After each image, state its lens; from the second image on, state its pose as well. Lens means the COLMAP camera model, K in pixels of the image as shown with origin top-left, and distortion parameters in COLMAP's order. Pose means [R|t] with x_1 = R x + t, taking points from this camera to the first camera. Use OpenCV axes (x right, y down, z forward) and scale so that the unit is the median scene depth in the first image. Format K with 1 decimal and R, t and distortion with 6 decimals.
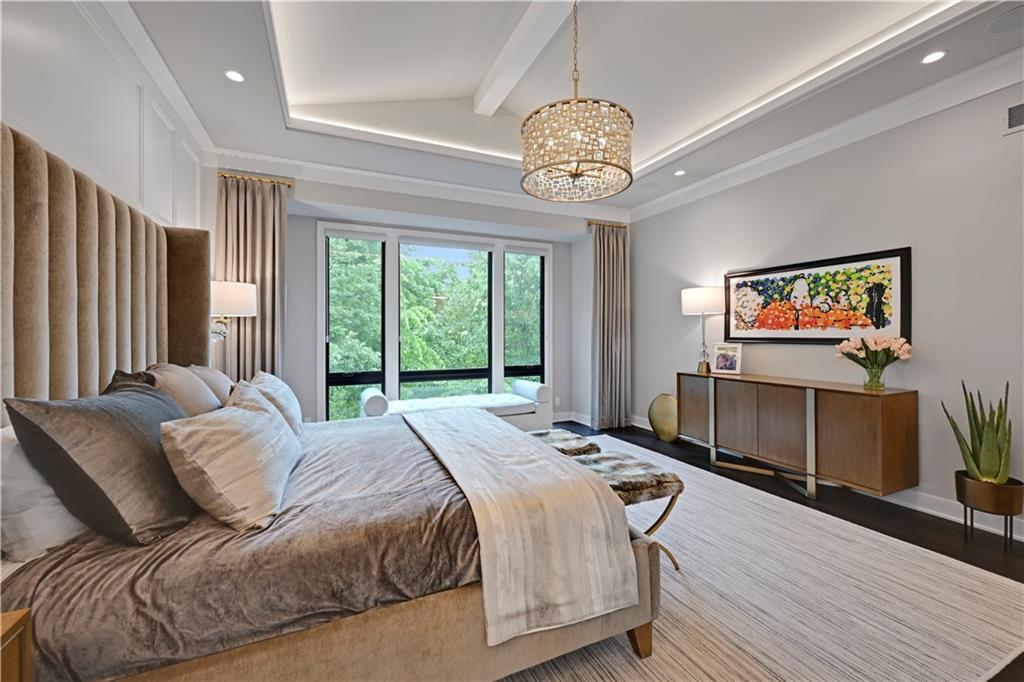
lens RADIAL K [[404.6, 0, 513.2], [0, 404.6, 339.1], [0, 0, 1]] dist [-0.001182, -0.000795]
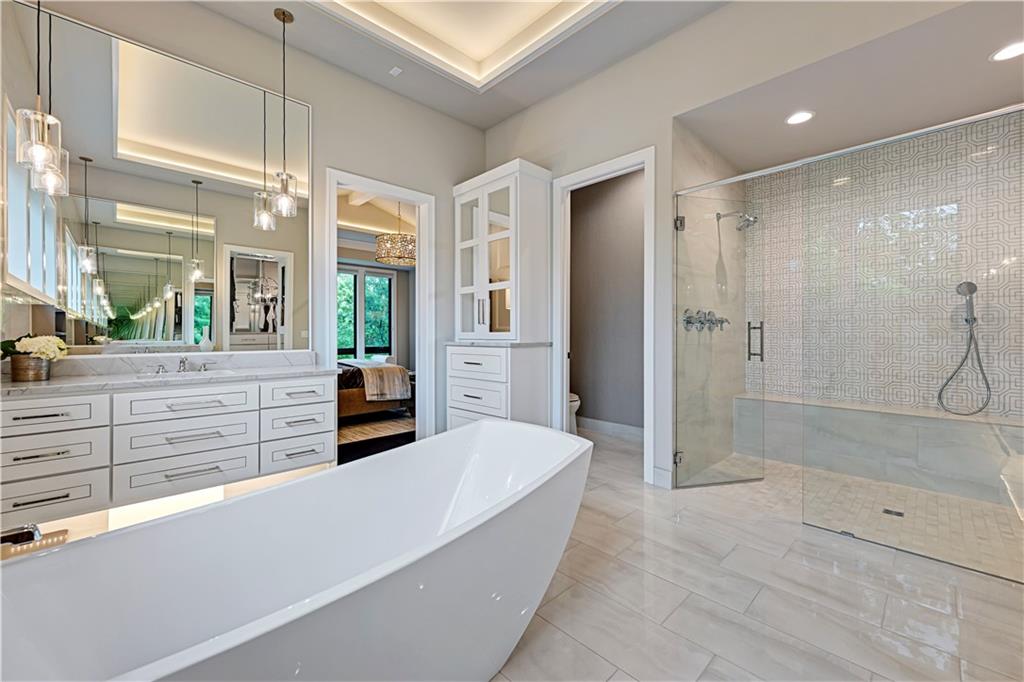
lens RADIAL K [[404.6, 0, 521.7], [0, 404.6, 337.5], [0, 0, 1]] dist [-0.001182, -0.000795]
pose [[0.934432, -0.000702, 0.356141, -0.013165], [0.001444, 0.999997, -0.001817, 0.041557], [-0.356139, 0.002213, 0.934430, -0.794521]]
